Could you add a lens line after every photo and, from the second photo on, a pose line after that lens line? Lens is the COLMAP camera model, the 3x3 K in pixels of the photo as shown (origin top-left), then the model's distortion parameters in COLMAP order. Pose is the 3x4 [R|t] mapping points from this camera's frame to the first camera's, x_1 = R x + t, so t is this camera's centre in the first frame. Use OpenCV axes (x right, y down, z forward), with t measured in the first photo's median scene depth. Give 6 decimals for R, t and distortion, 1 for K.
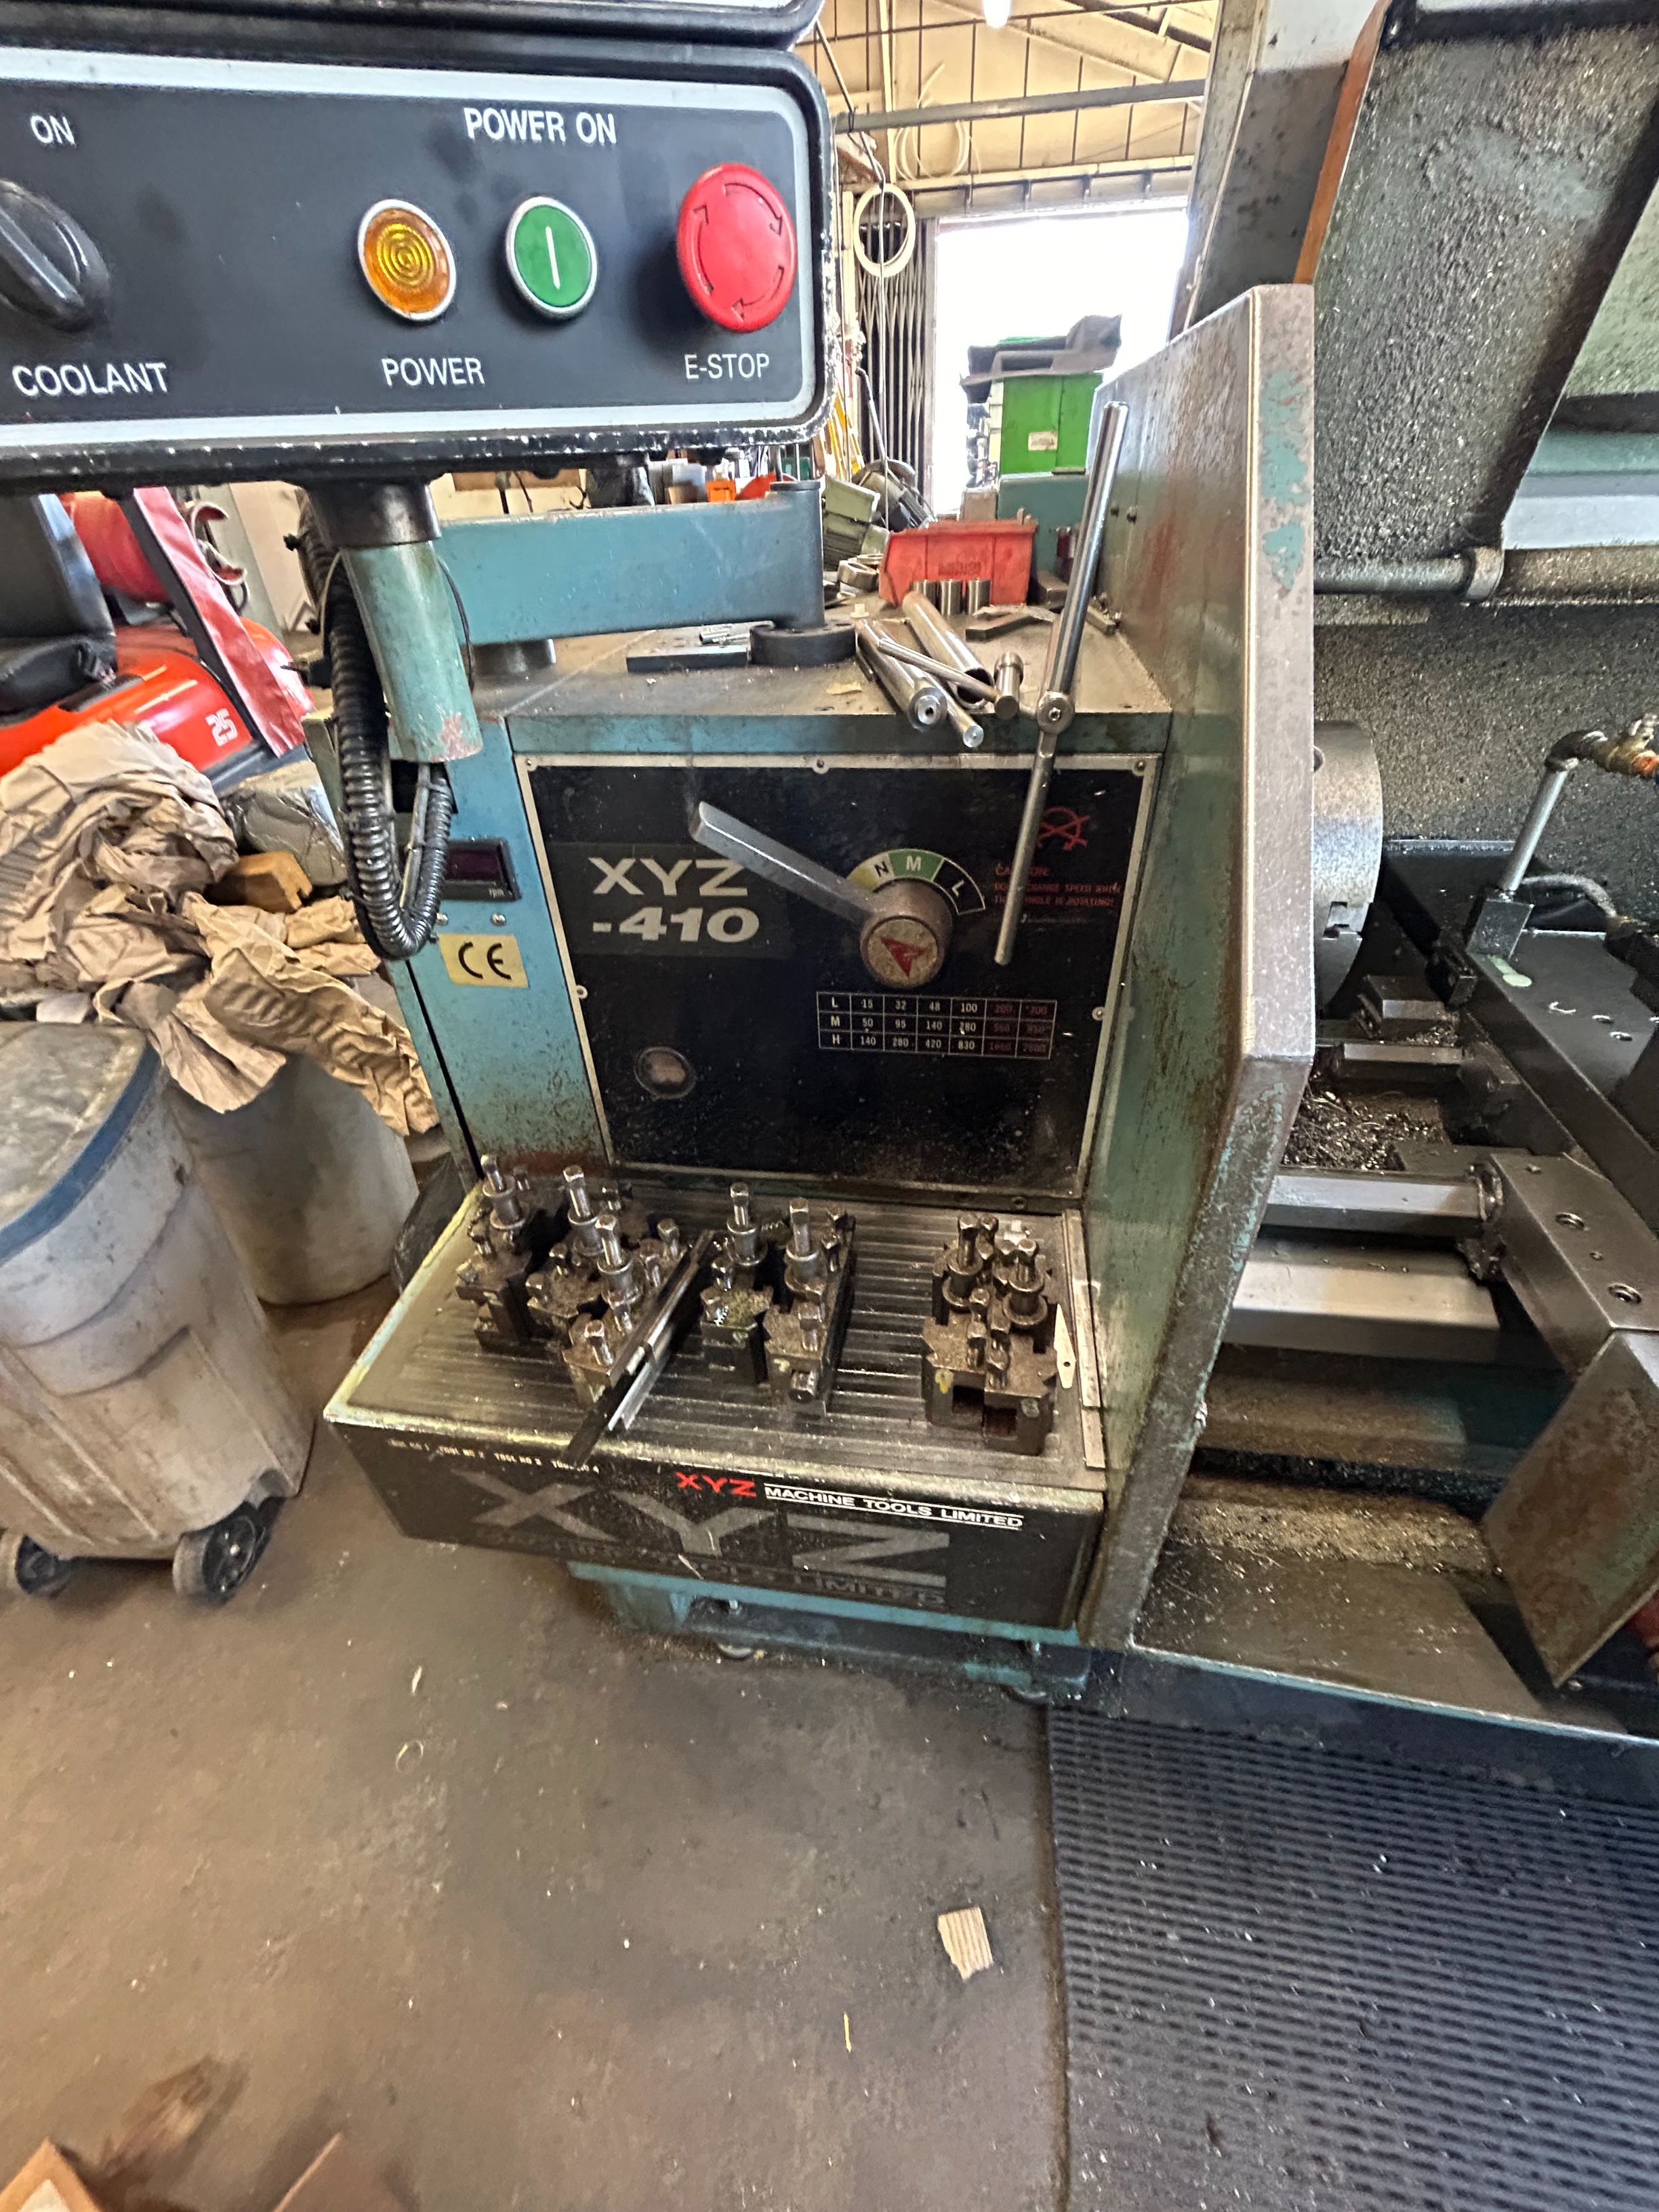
lens RADIAL K [[887.7, 0, 829.5], [0, 887.7, 1106.0], [0, 0, 1]] dist [-0.001756, -0.000063]
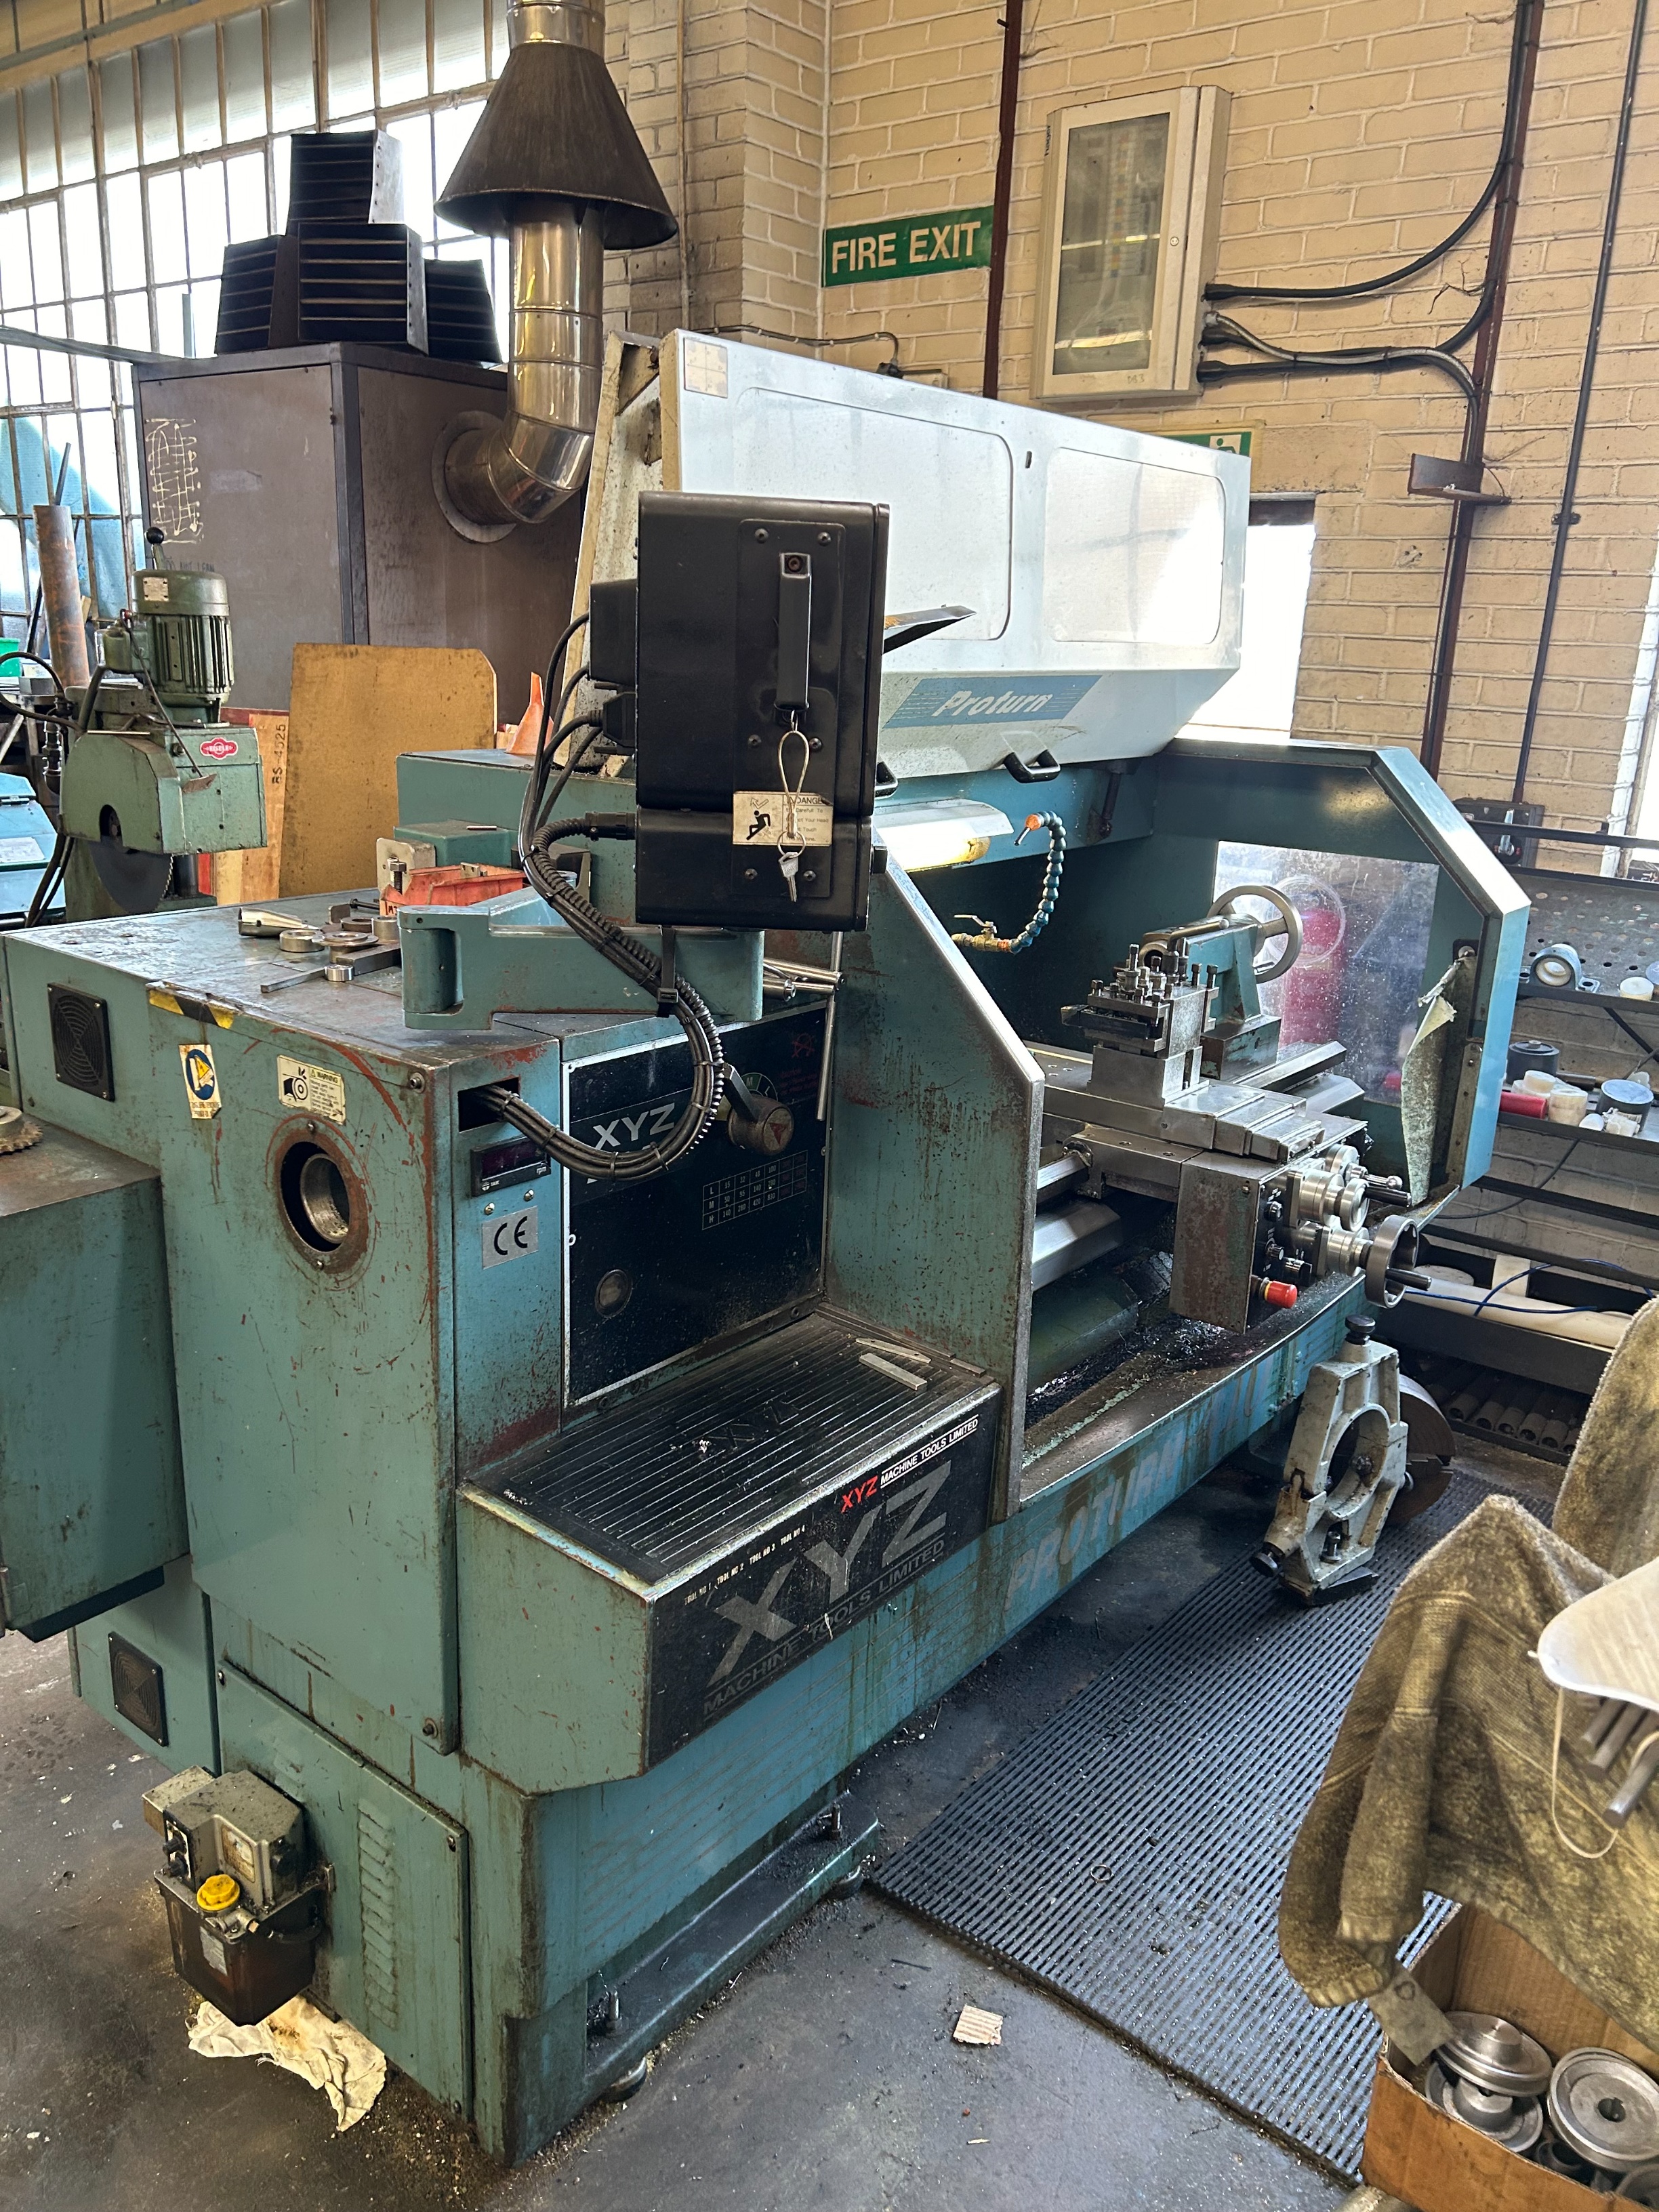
lens RADIAL K [[1646.4, 0, 829.5], [0, 1646.4, 1106.0], [0, 0, 1]] dist [0.006524, 0.001603]
pose [[0.501793, -0.194270, 0.842890, -2.079540], [0.460671, 0.884781, -0.070324, 0.033984], [-0.732111, 0.423583, 0.533471, -0.586050]]
